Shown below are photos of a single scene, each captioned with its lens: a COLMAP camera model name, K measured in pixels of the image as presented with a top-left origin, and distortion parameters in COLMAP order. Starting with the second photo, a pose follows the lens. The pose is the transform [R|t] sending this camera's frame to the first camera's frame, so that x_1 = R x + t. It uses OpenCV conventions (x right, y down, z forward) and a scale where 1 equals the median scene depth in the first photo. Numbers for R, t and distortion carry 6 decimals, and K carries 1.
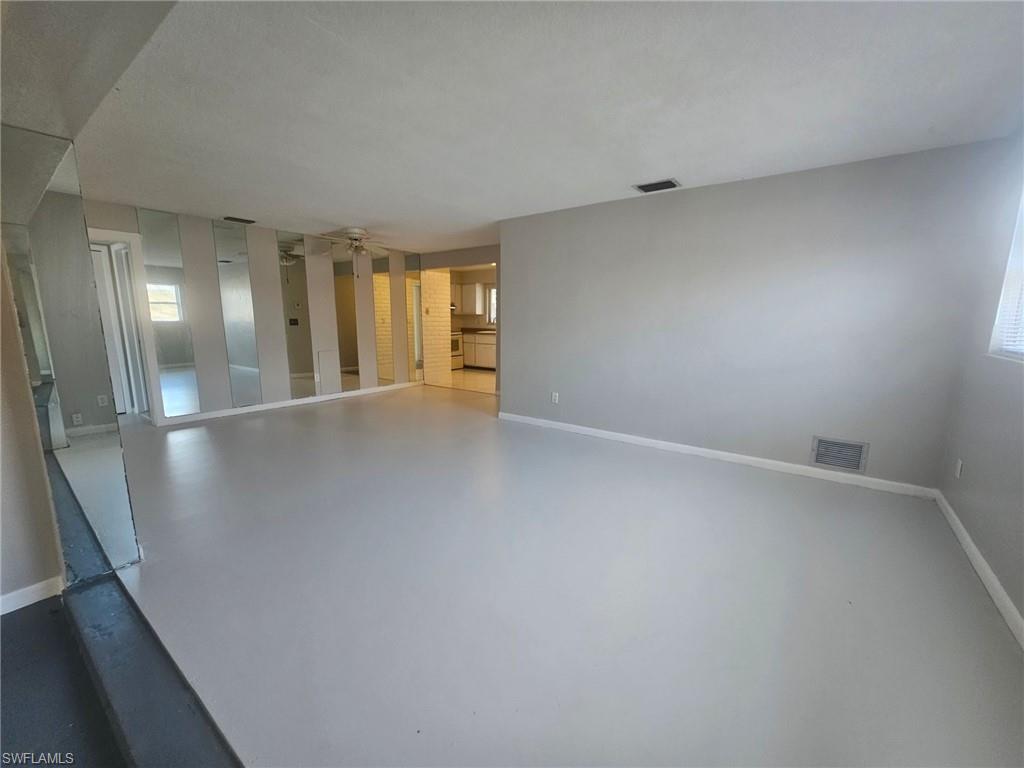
lens RADIAL K [[419.3, 0, 512.6], [0, 419.3, 389.0], [0, 0, 1]] dist [0.000511, -0.000090]
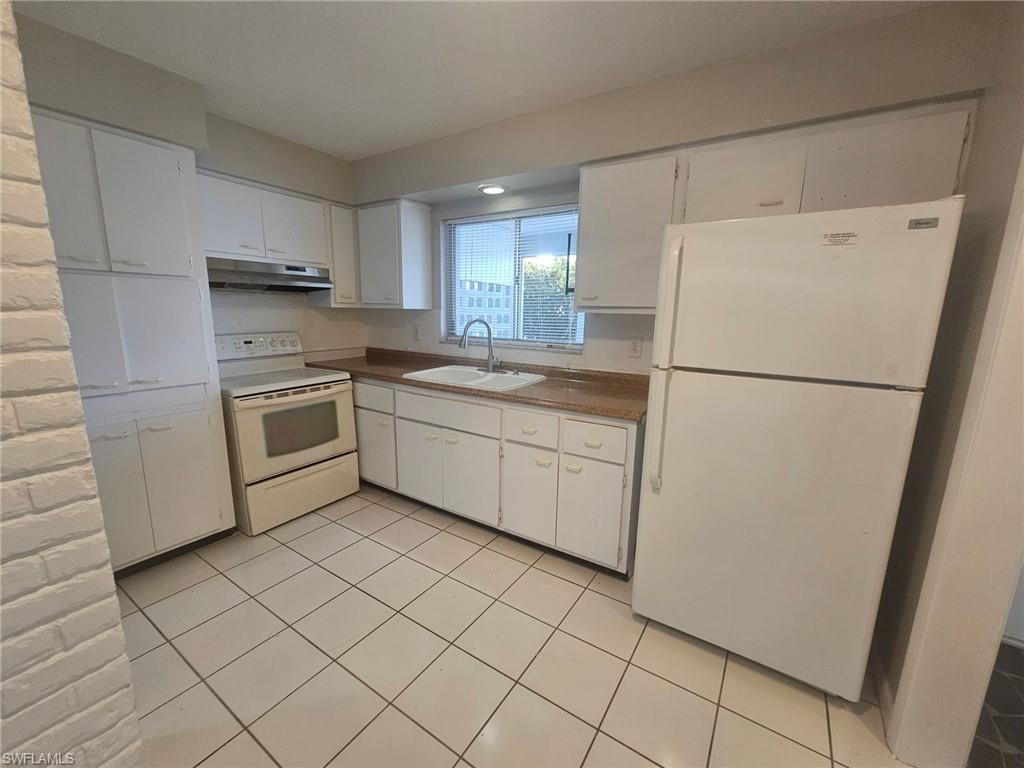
lens RADIAL K [[414.3, 0, 512.0], [0, 414.3, 384.0], [0, 0, 1]] dist [0.000073, -0.000049]
pose [[0.997868, -0.000533, 0.065258, -0.029526], [-0.000934, 0.999748, 0.022440, -0.132098], [-0.065254, -0.022453, 0.997616, 0.702351]]
